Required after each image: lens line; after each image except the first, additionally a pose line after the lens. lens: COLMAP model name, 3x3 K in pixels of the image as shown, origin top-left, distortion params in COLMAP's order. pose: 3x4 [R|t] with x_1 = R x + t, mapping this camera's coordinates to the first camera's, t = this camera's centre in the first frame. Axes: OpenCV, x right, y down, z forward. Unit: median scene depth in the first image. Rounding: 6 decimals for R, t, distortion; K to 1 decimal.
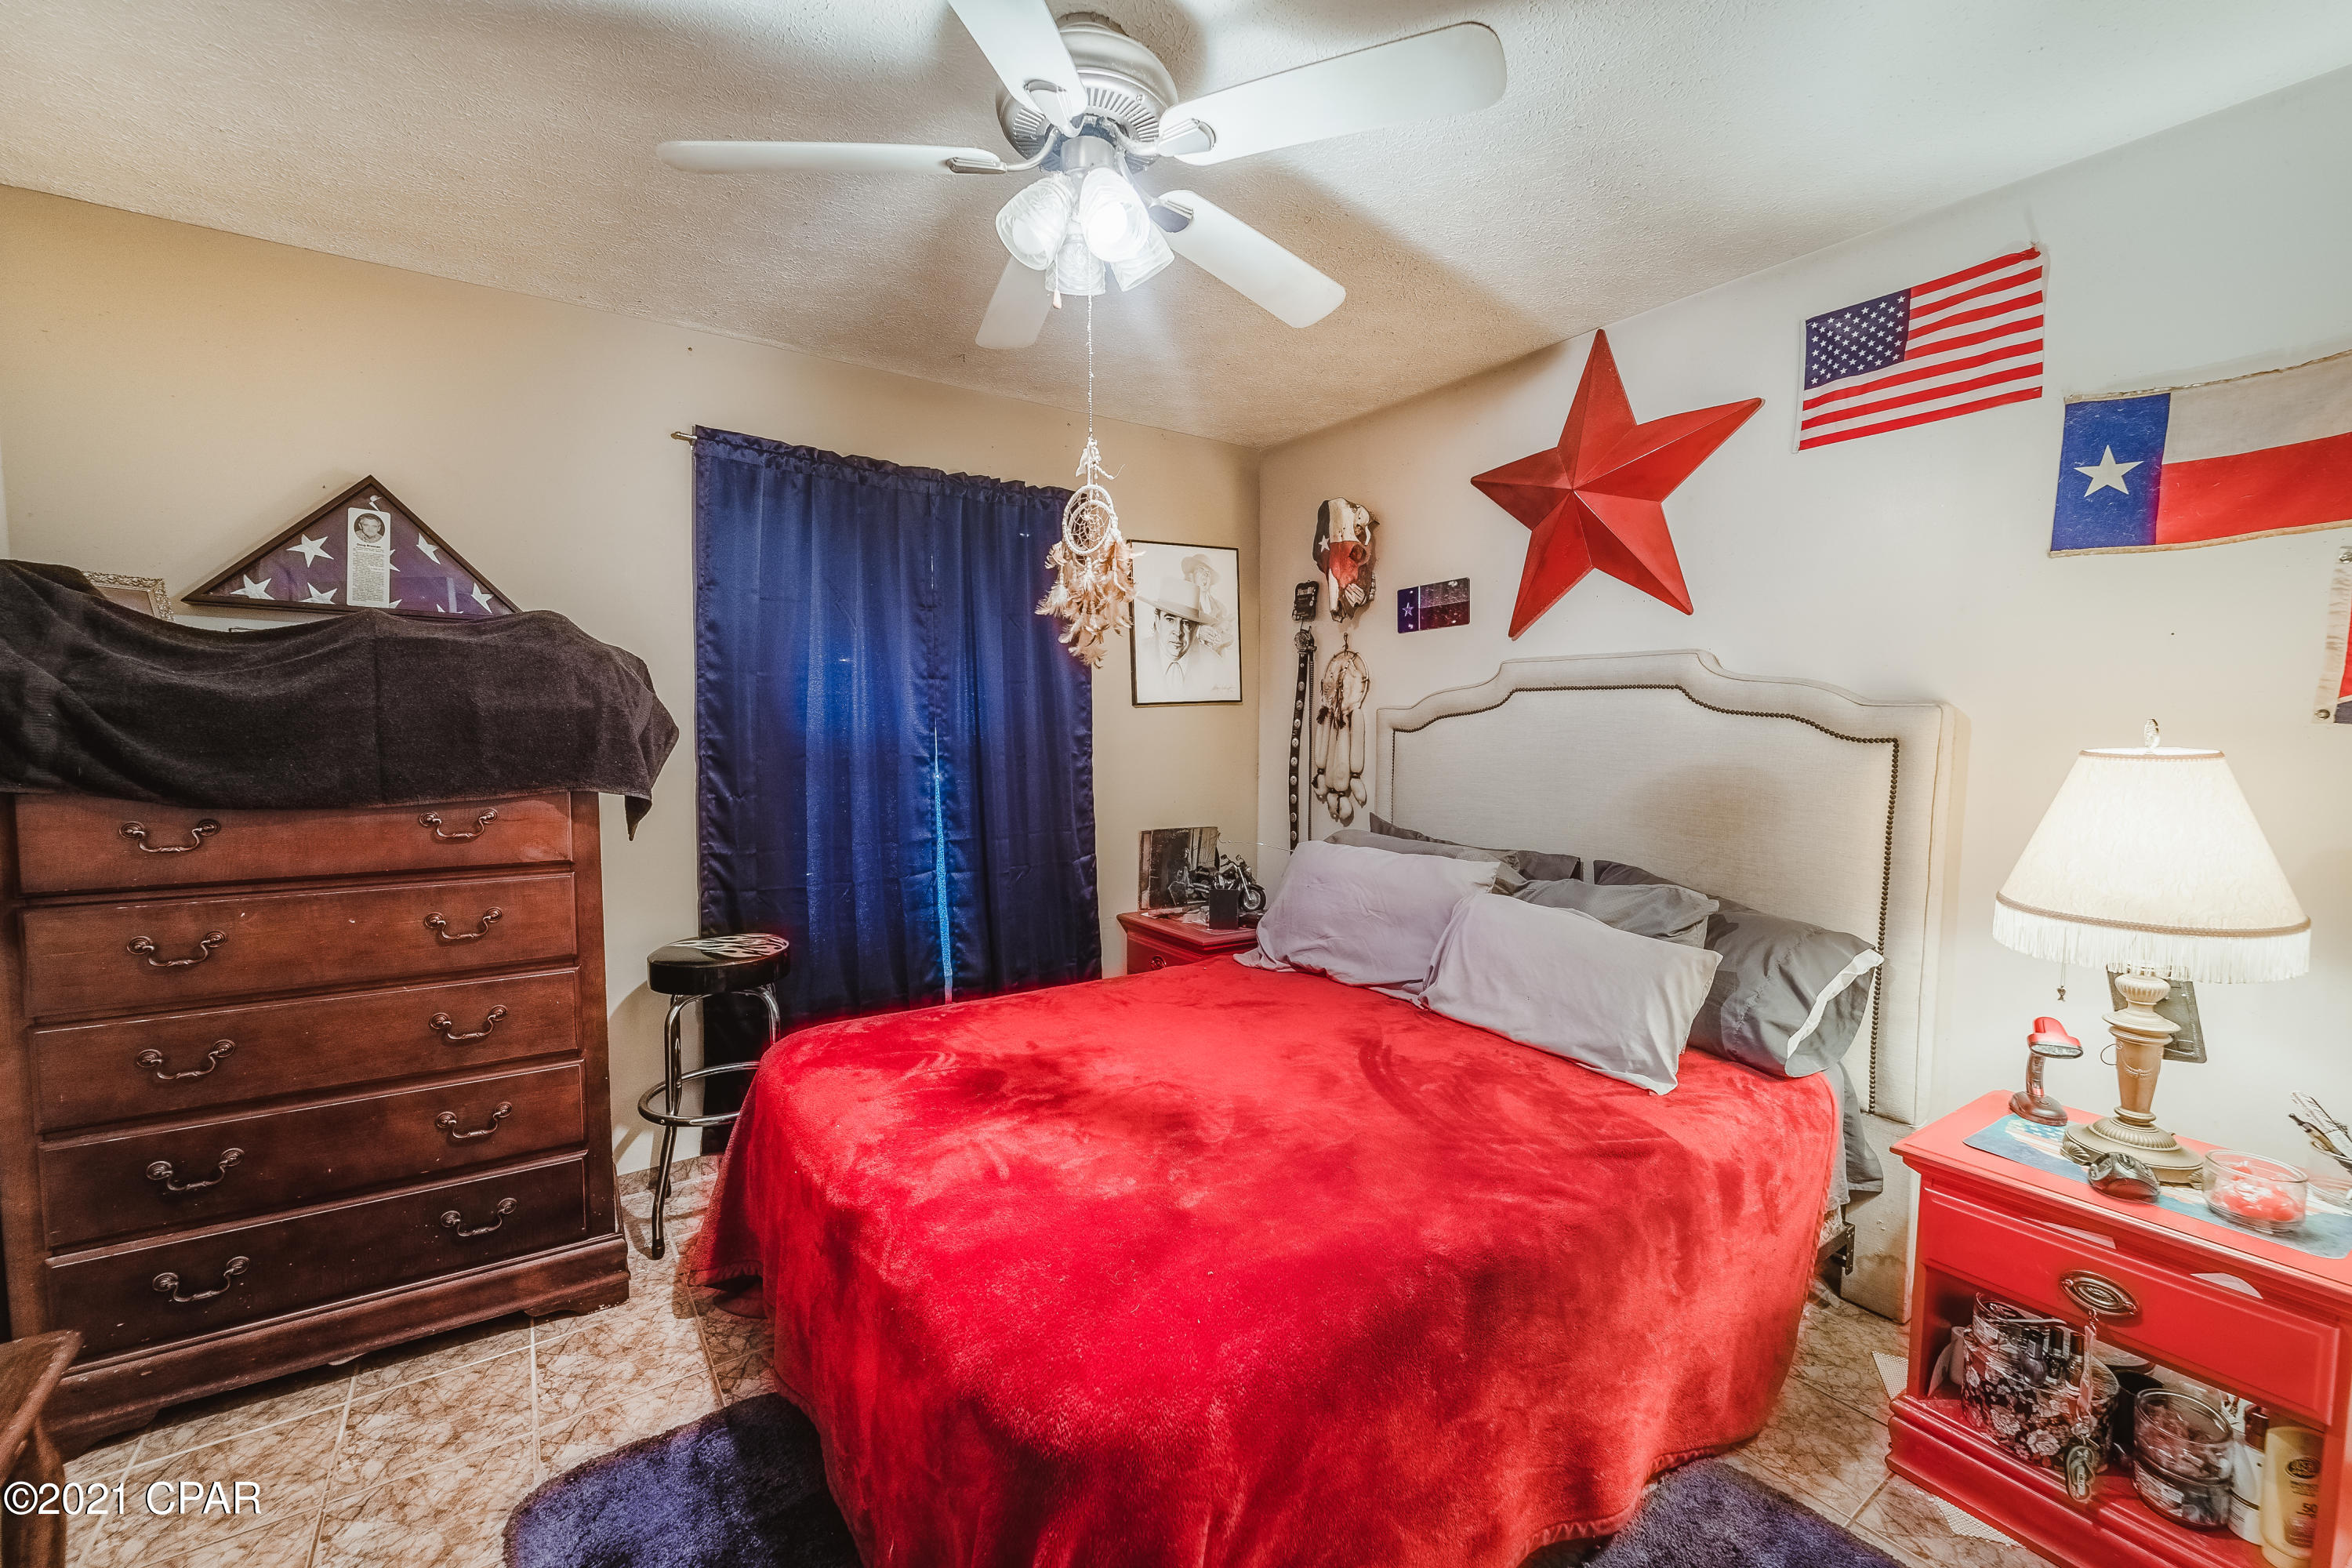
lens RADIAL K [[943.8, 0, 1177.6], [0, 943.8, 783.2], [0, 0, 1]] dist [0.005272, -0.000413]
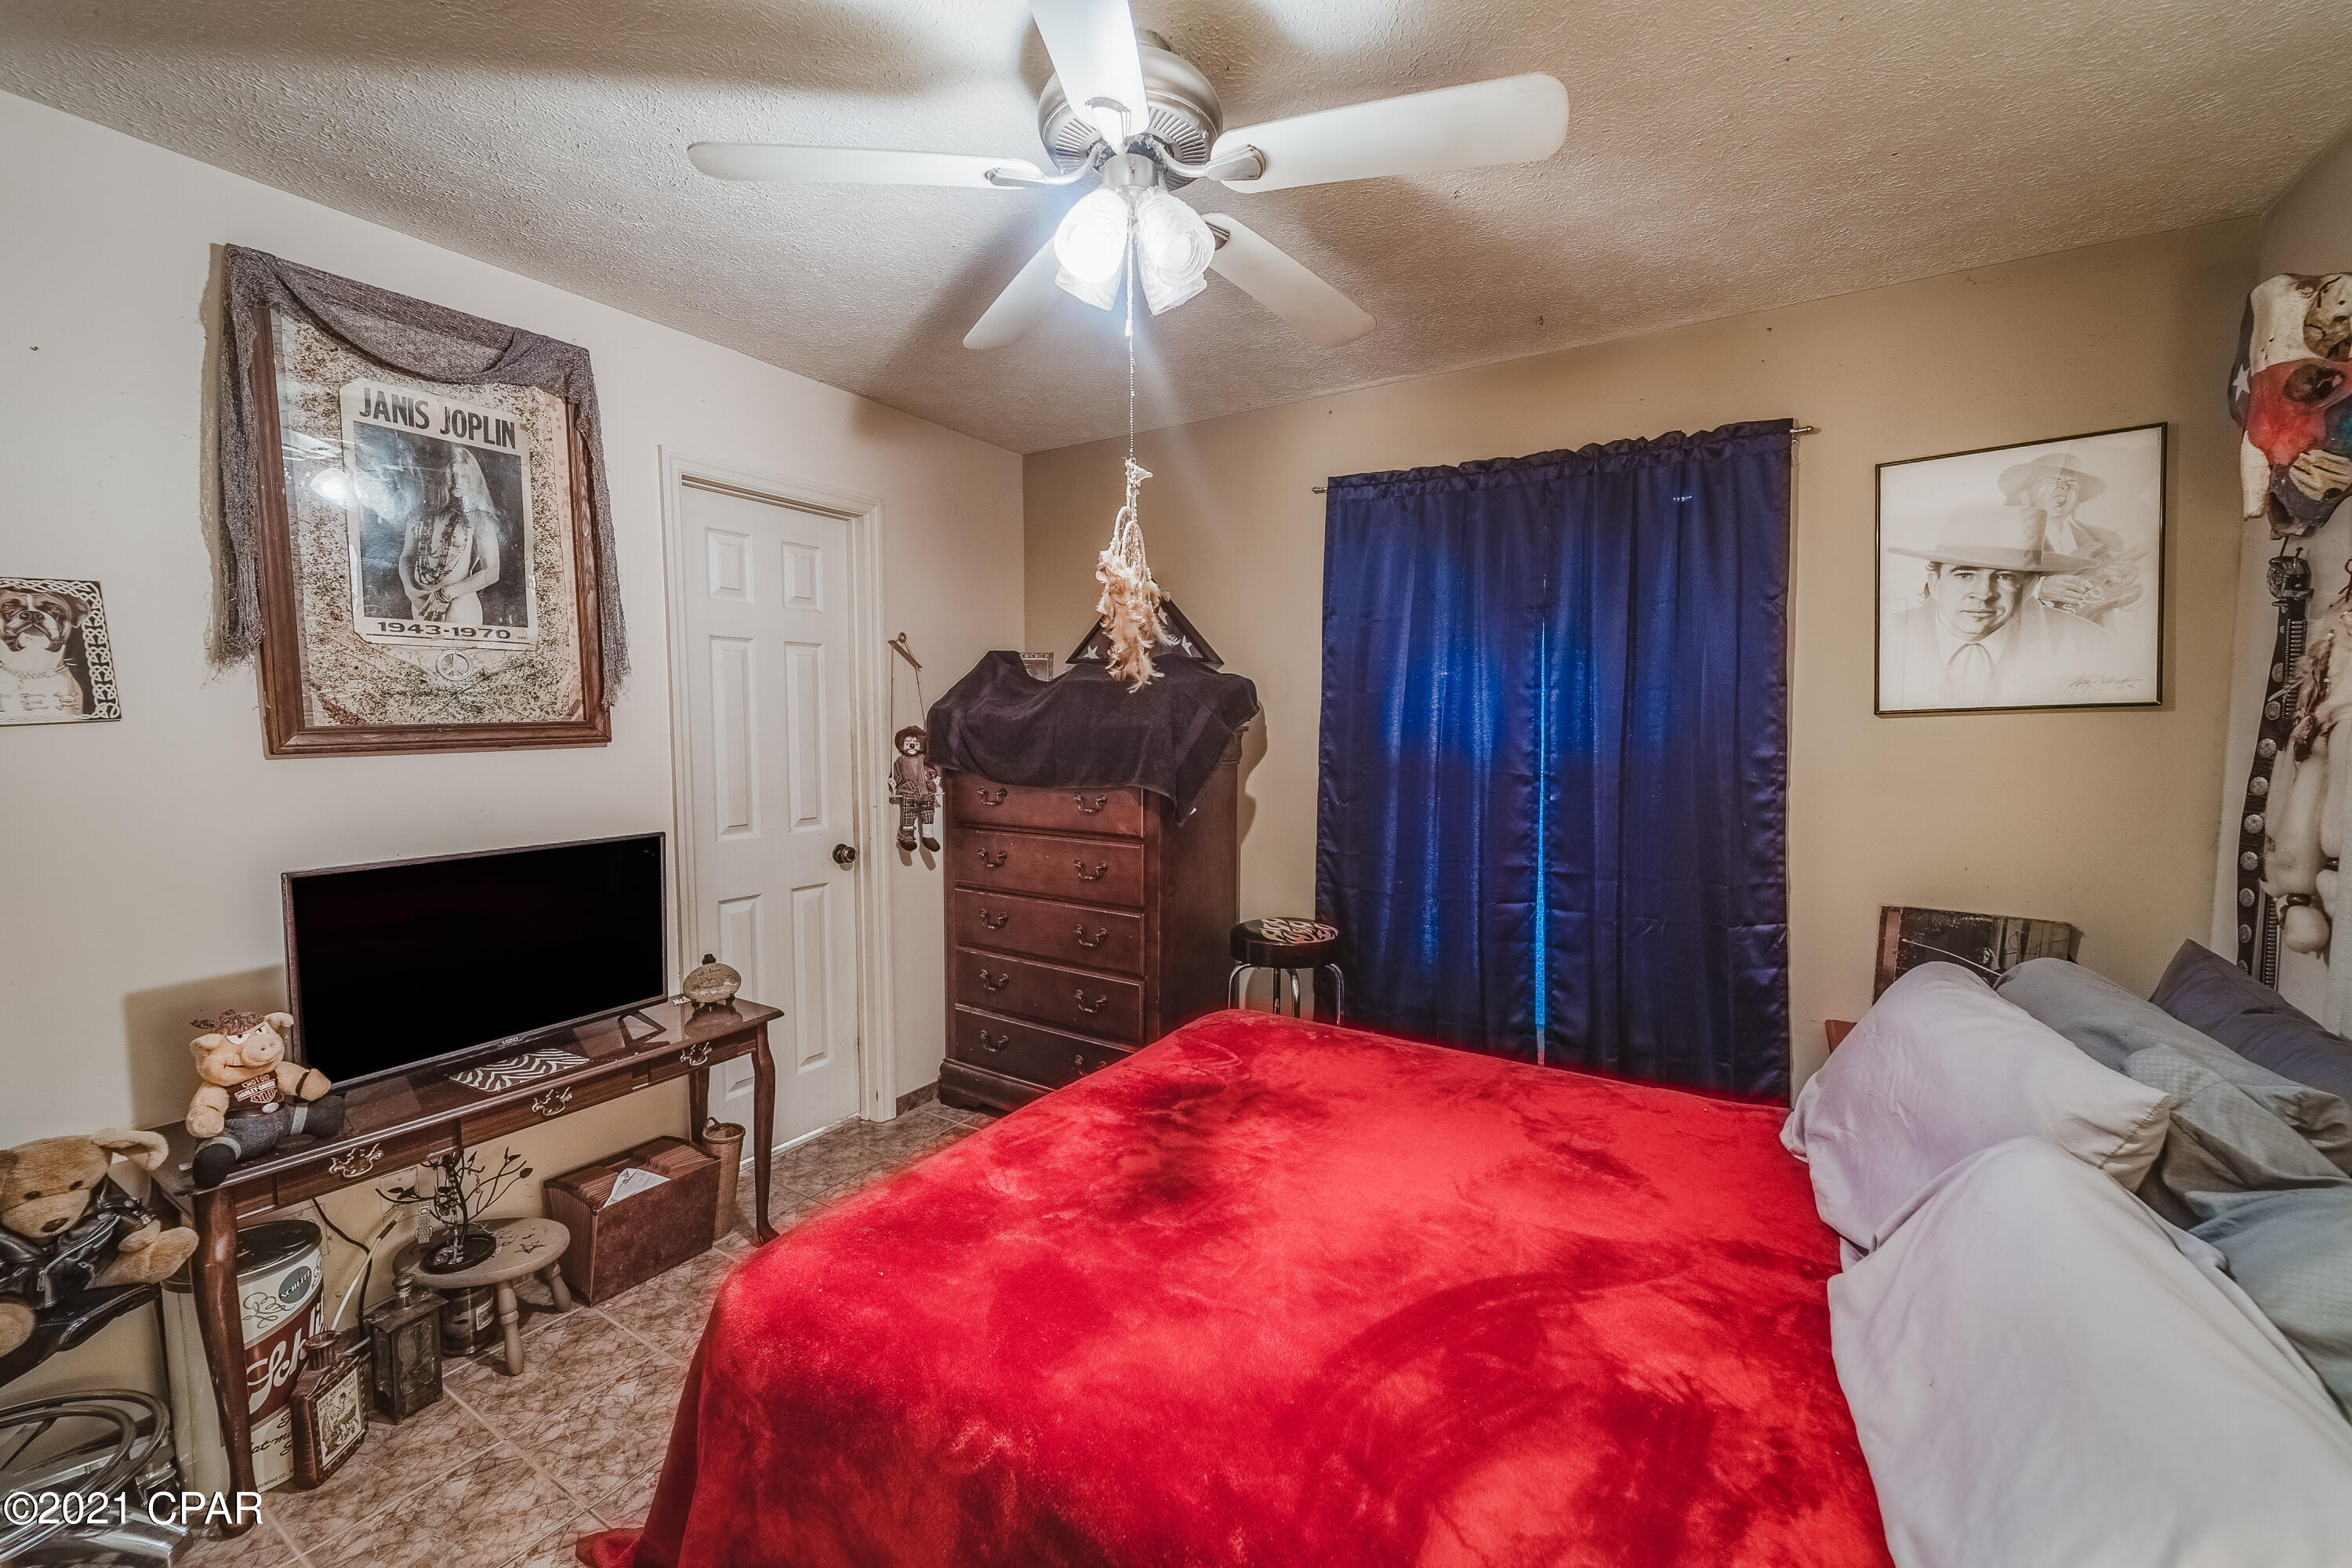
lens RADIAL K [[943.8, 0, 1177.6], [0, 943.8, 783.2], [0, 0, 1]] dist [0.005272, -0.000413]
pose [[0.401745, 0.058857, -0.913858, 0.423678], [-0.061853, 0.997397, 0.037046, -0.033176], [0.913660, 0.041642, 0.404340, 0.330591]]
